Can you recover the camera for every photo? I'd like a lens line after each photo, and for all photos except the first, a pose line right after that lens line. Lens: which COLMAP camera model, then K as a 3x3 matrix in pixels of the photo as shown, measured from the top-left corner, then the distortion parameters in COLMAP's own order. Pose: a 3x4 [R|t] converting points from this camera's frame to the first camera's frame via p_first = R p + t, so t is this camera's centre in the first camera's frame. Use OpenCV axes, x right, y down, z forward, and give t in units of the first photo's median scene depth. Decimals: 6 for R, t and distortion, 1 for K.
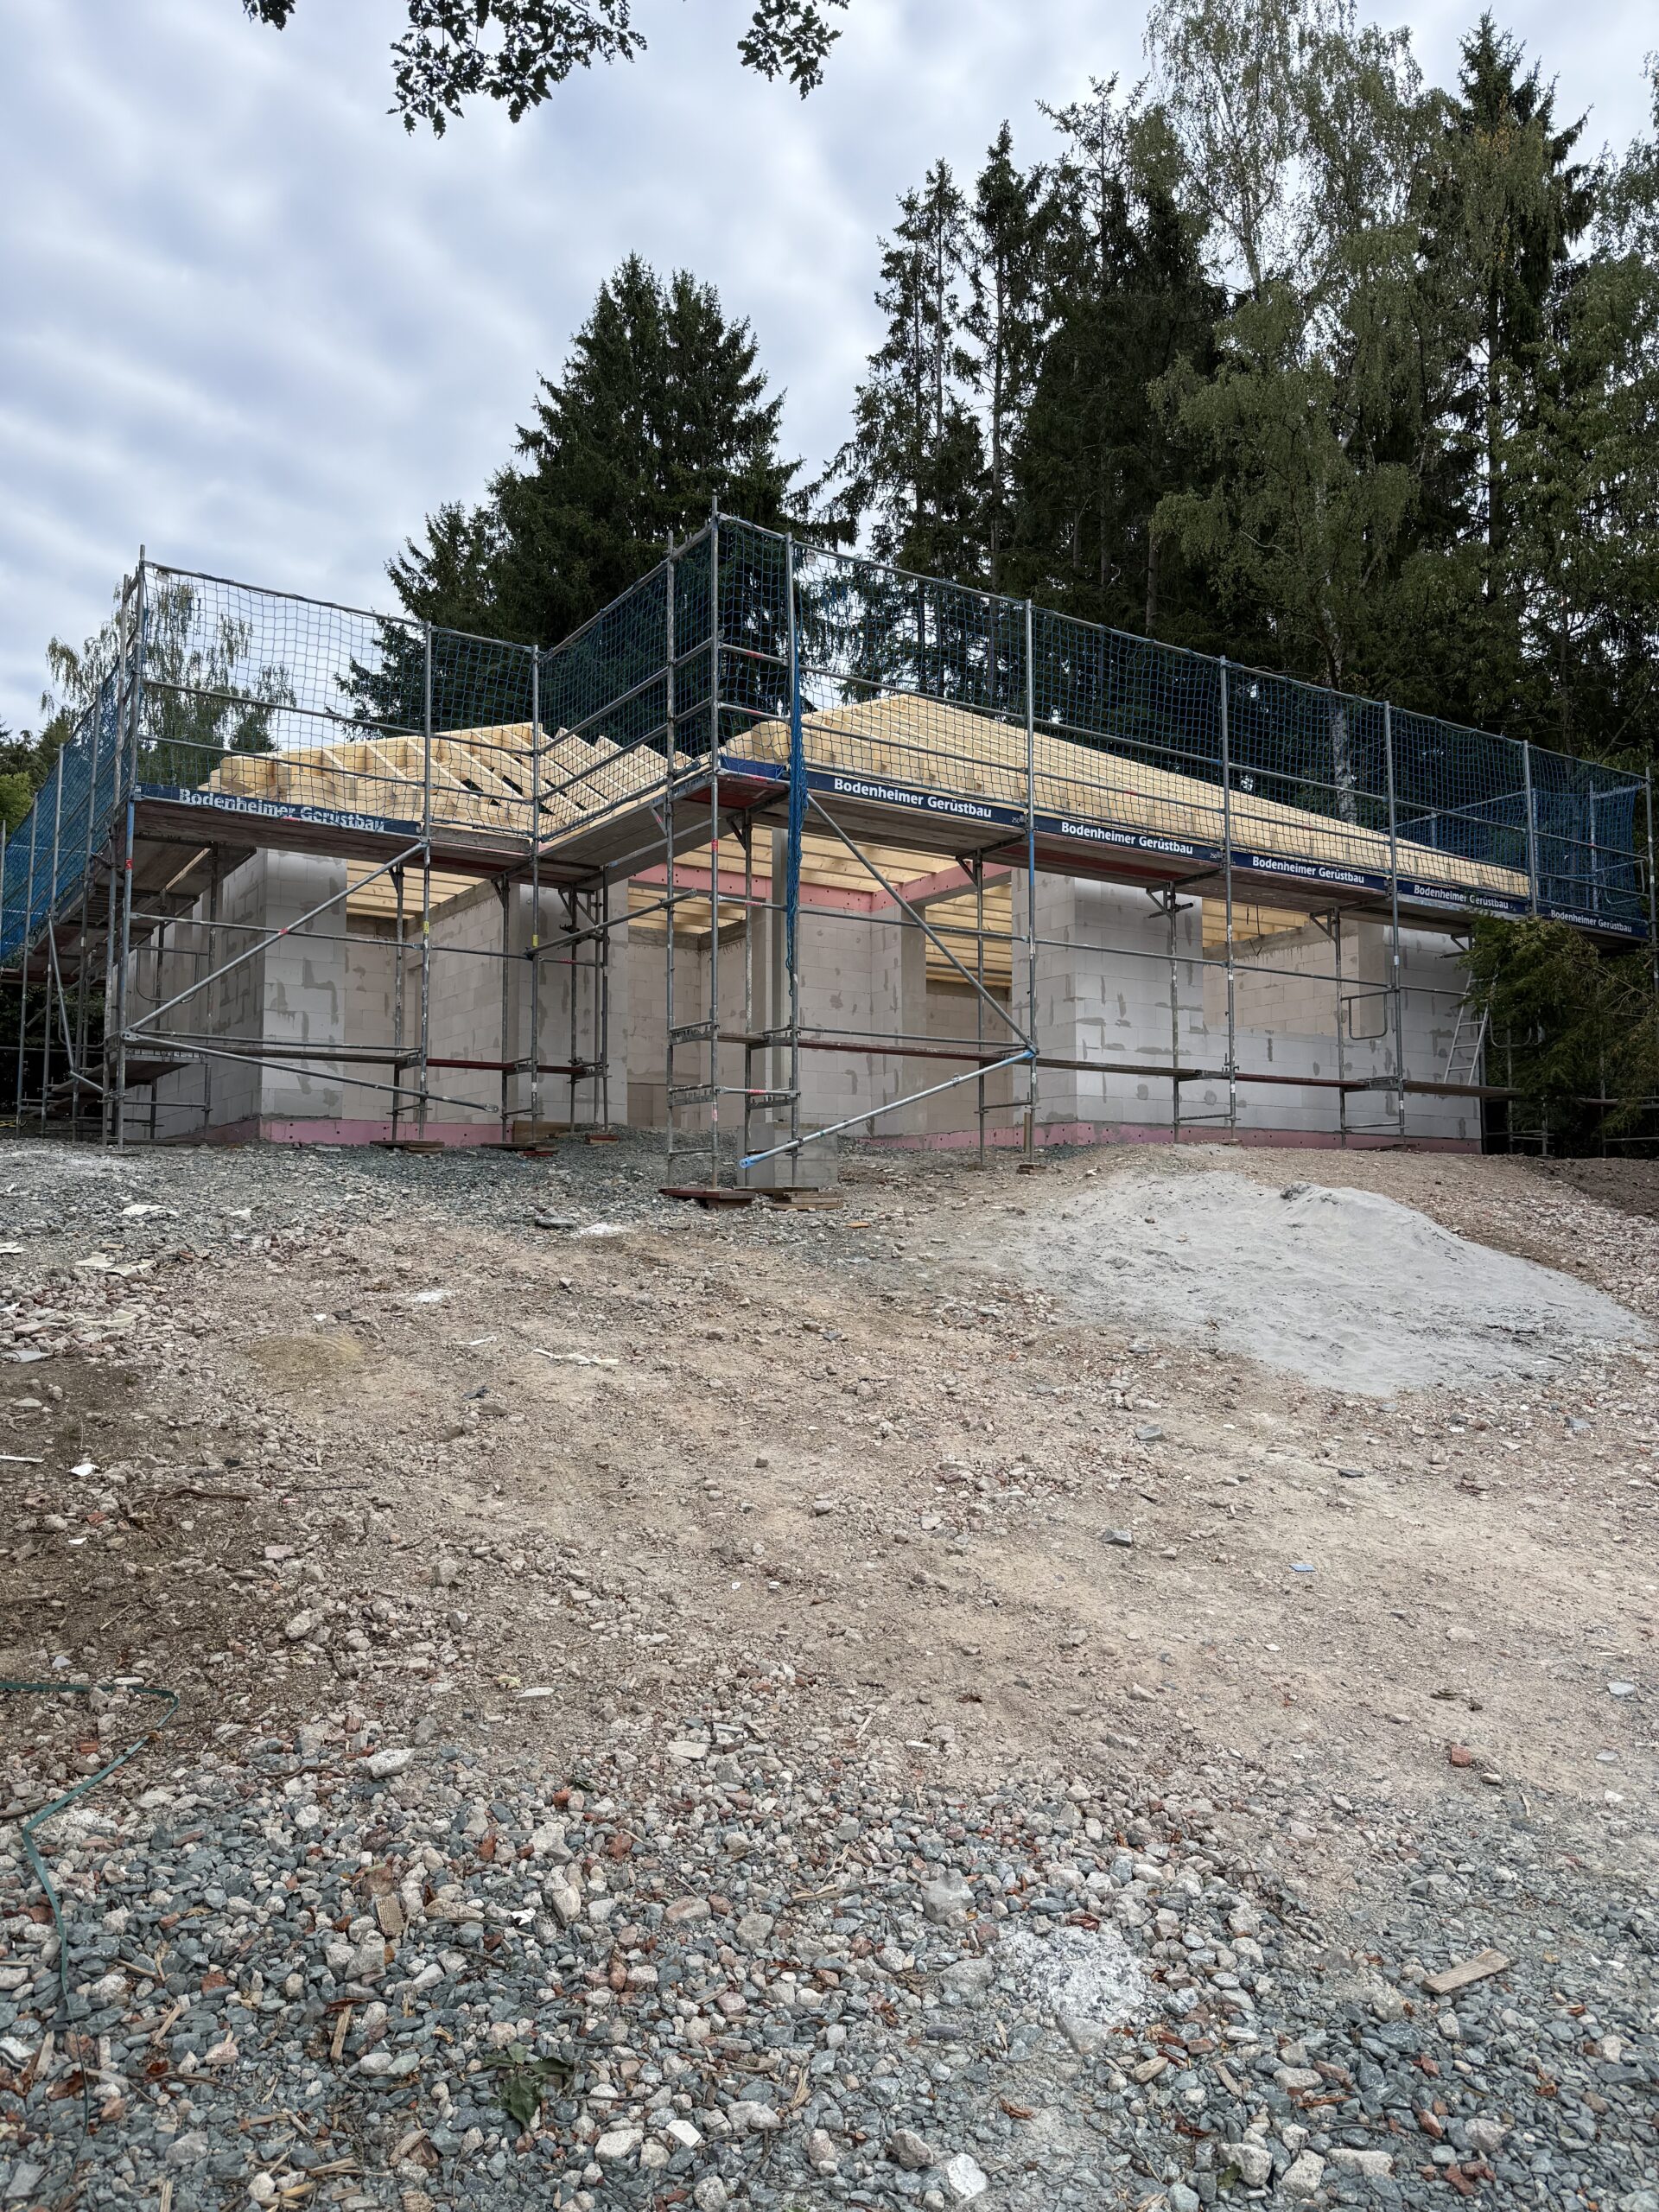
lens RADIAL K [[1542.8, 0, 829.5], [0, 1542.8, 1106.0], [0, 0, 1]] dist [0.061067, -0.080582]
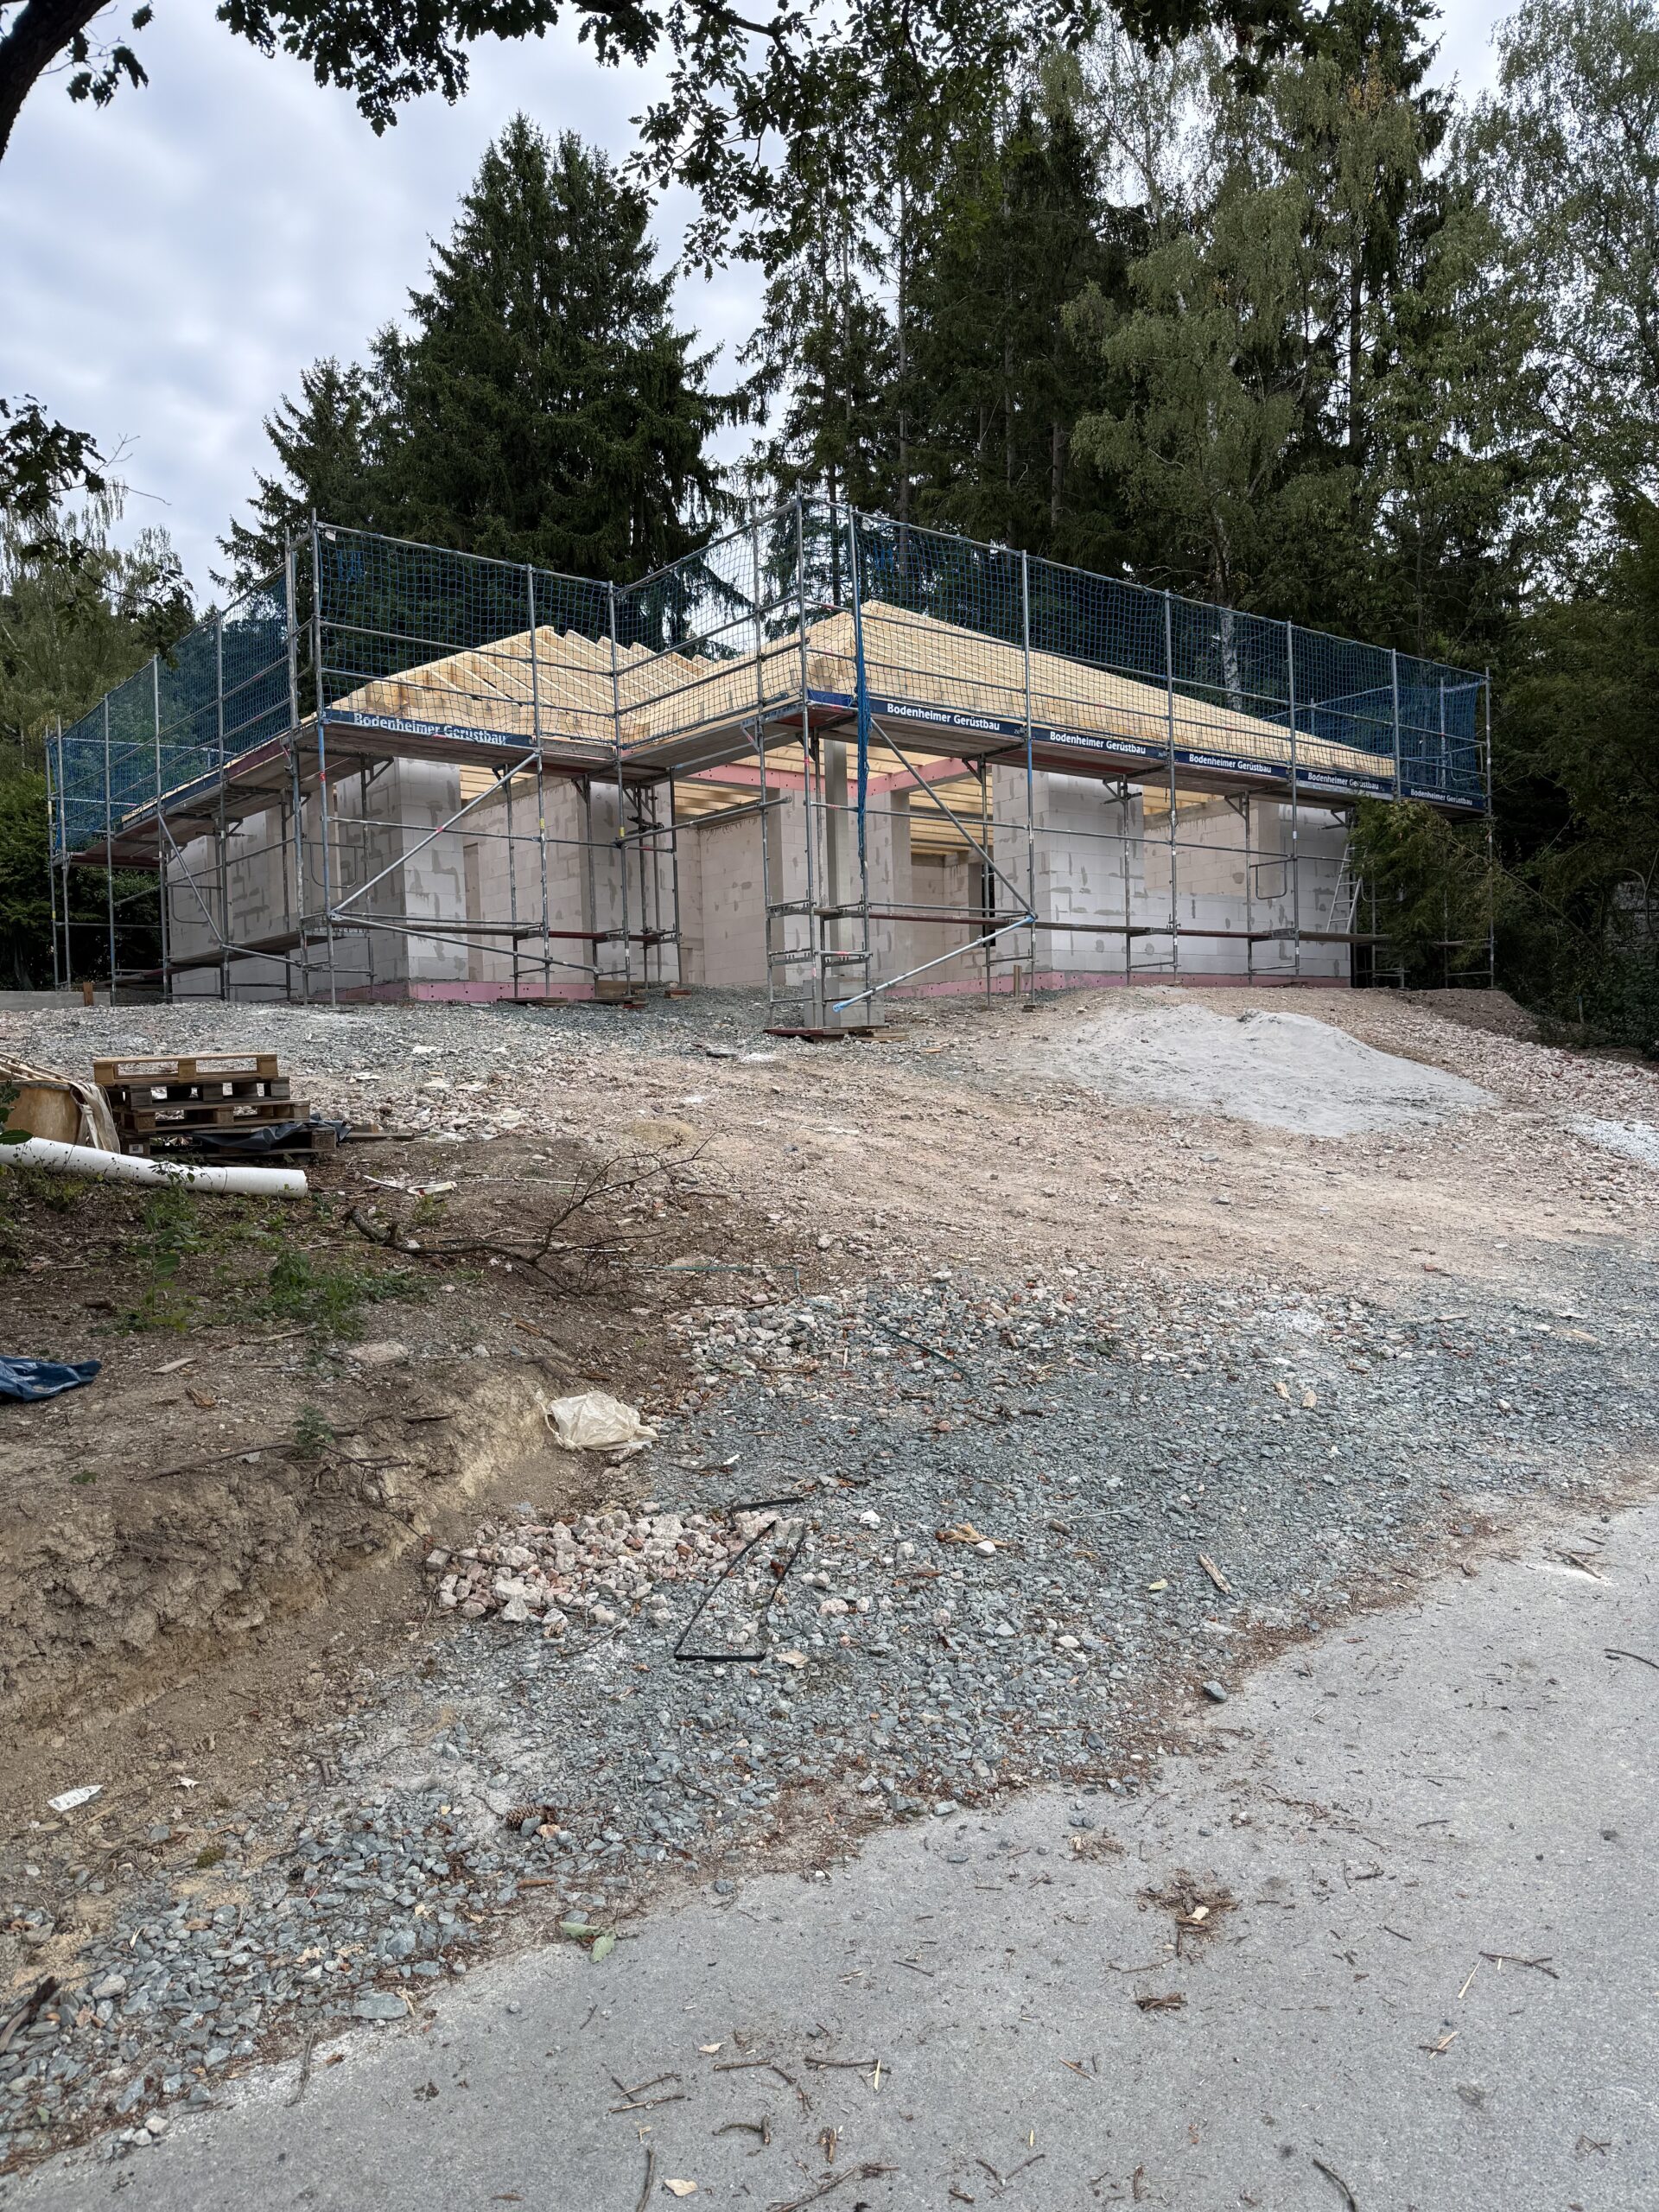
lens RADIAL K [[1542.8, 0, 829.5], [0, 1542.8, 1106.0], [0, 0, 1]] dist [0.061067, -0.080582]
pose [[0.994937, -0.030473, 0.095771, -0.084445], [0.021502, 0.995401, 0.093348, -0.000914], [-0.098175, -0.090816, 0.991017, -0.138610]]
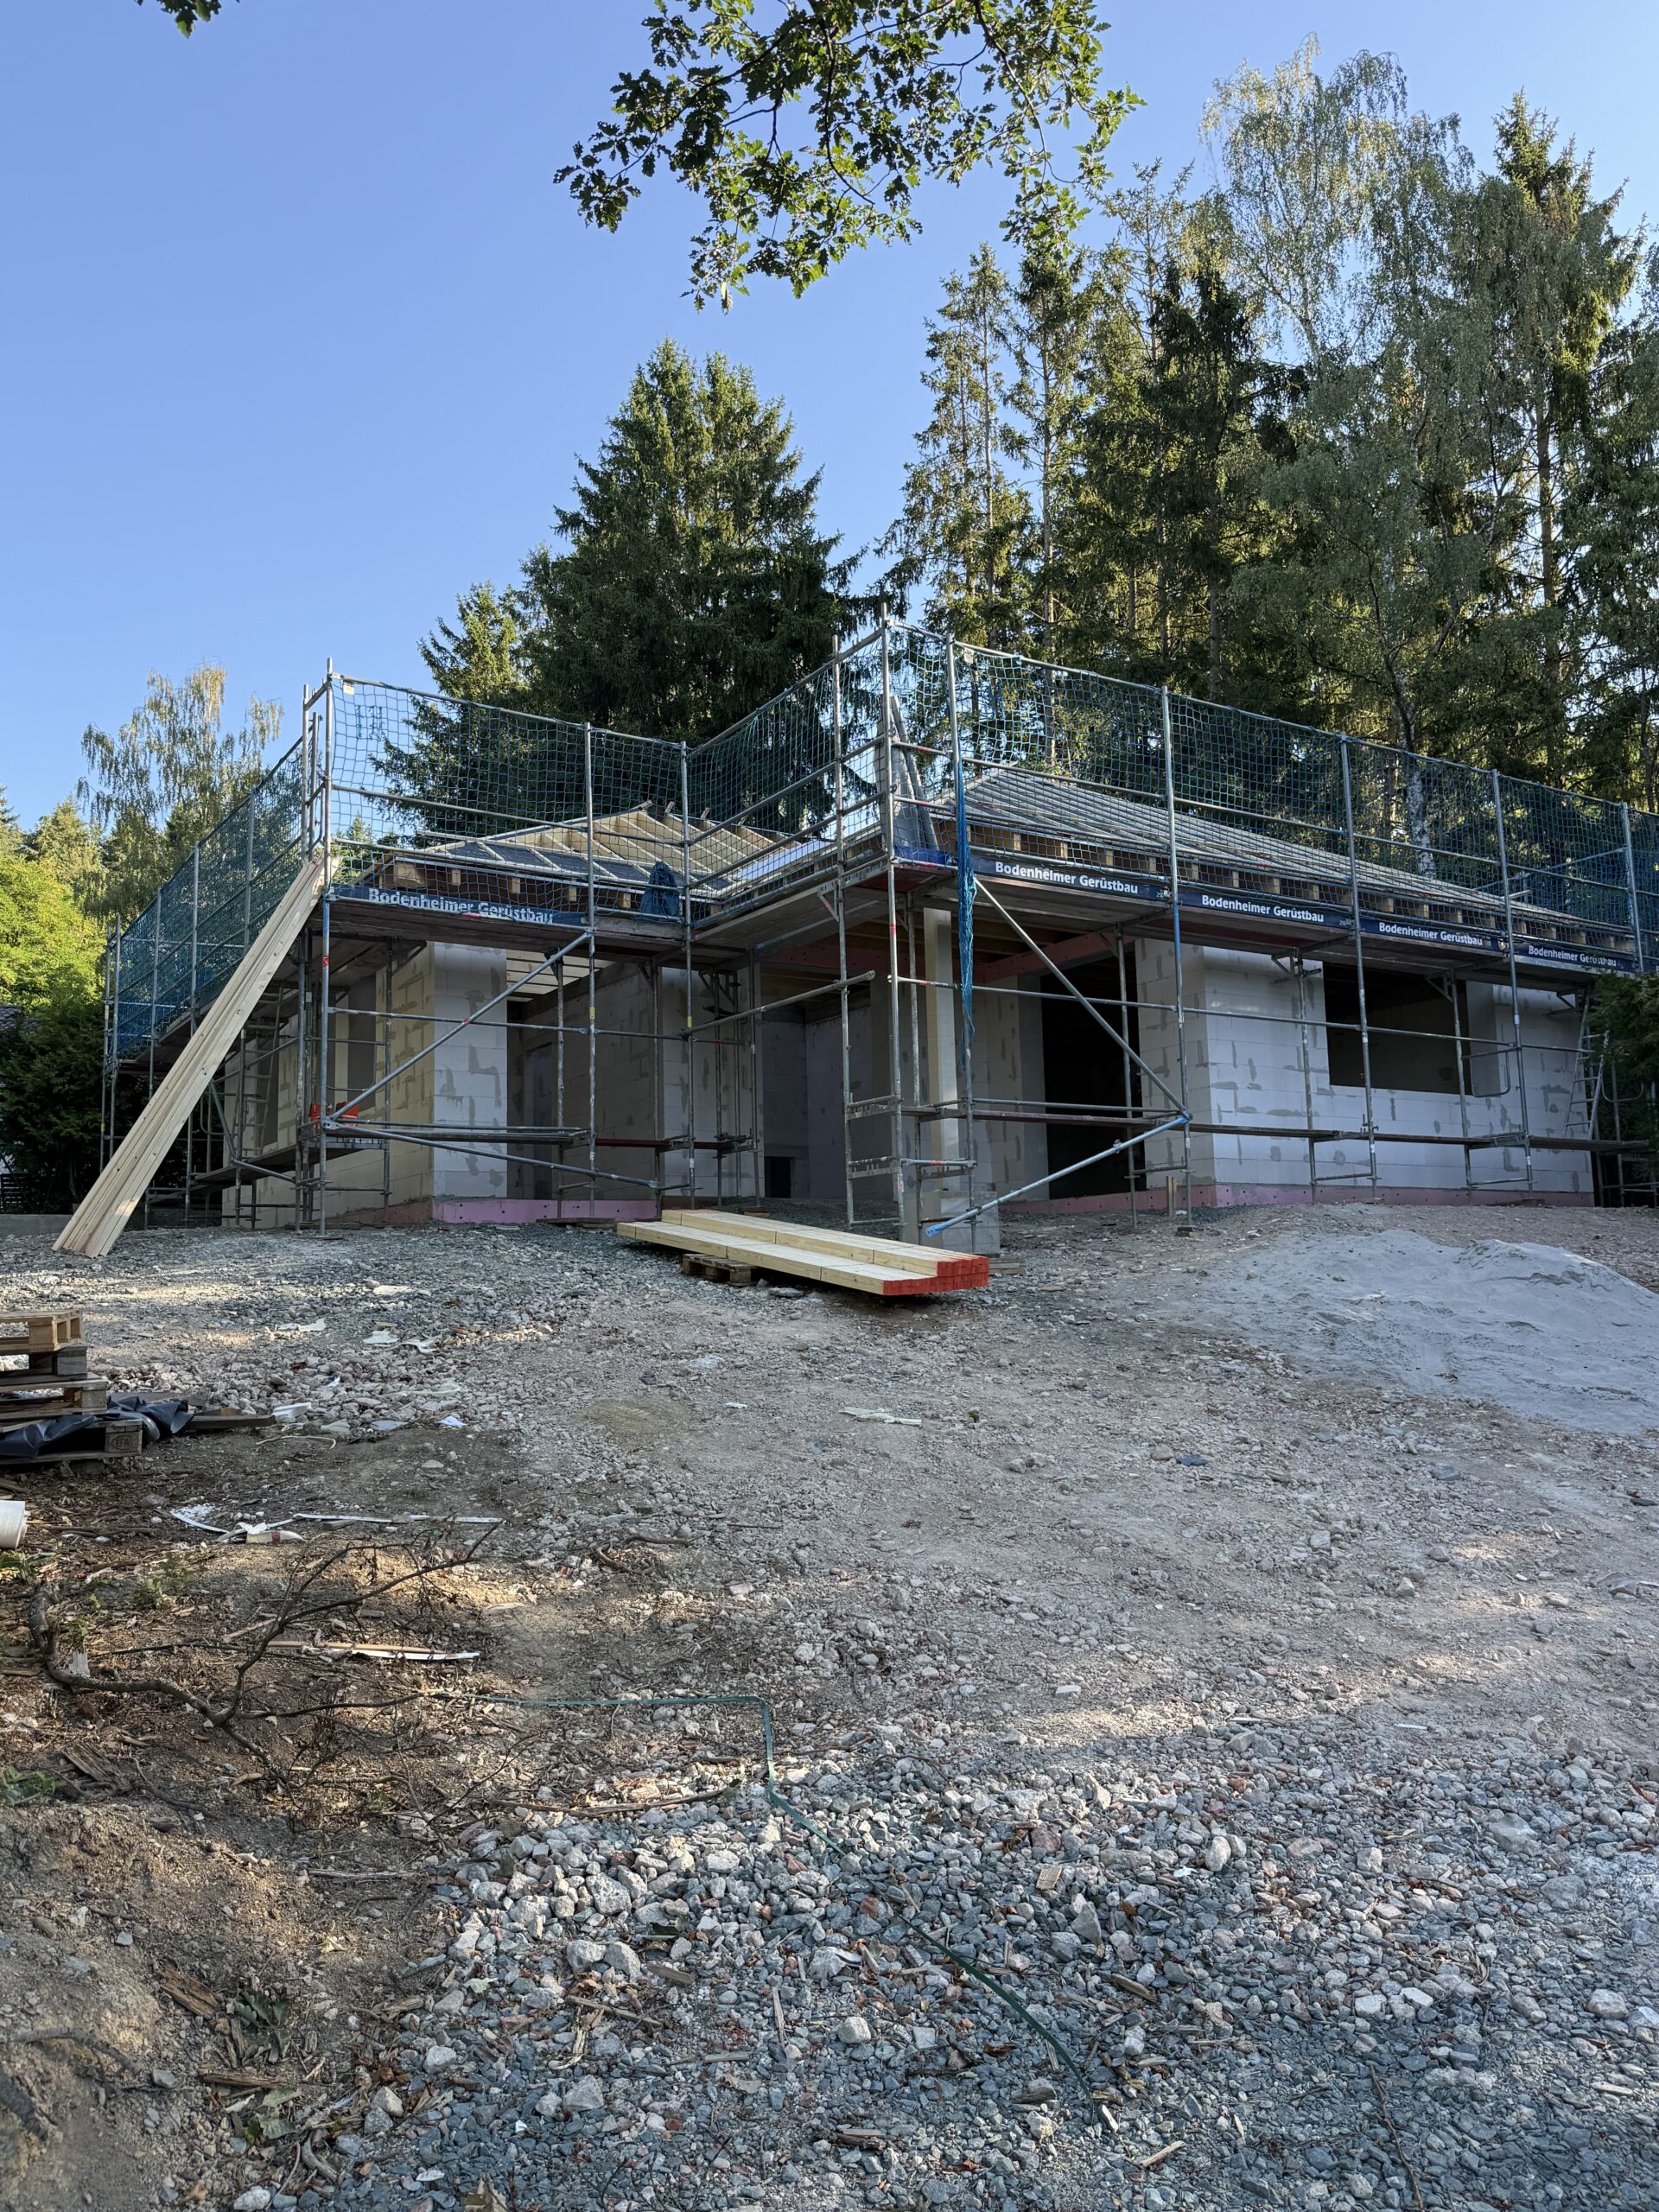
lens RADIAL K [[1585.4, 0, 834.0], [0, 1585.4, 1091.6], [0, 0, 1]] dist [0.100697, -0.146706]
pose [[0.999677, -0.025143, -0.003725, -0.050968], [0.024914, 0.998319, -0.052332, -0.001332], [0.005035, 0.052222, 0.998623, -0.032219]]
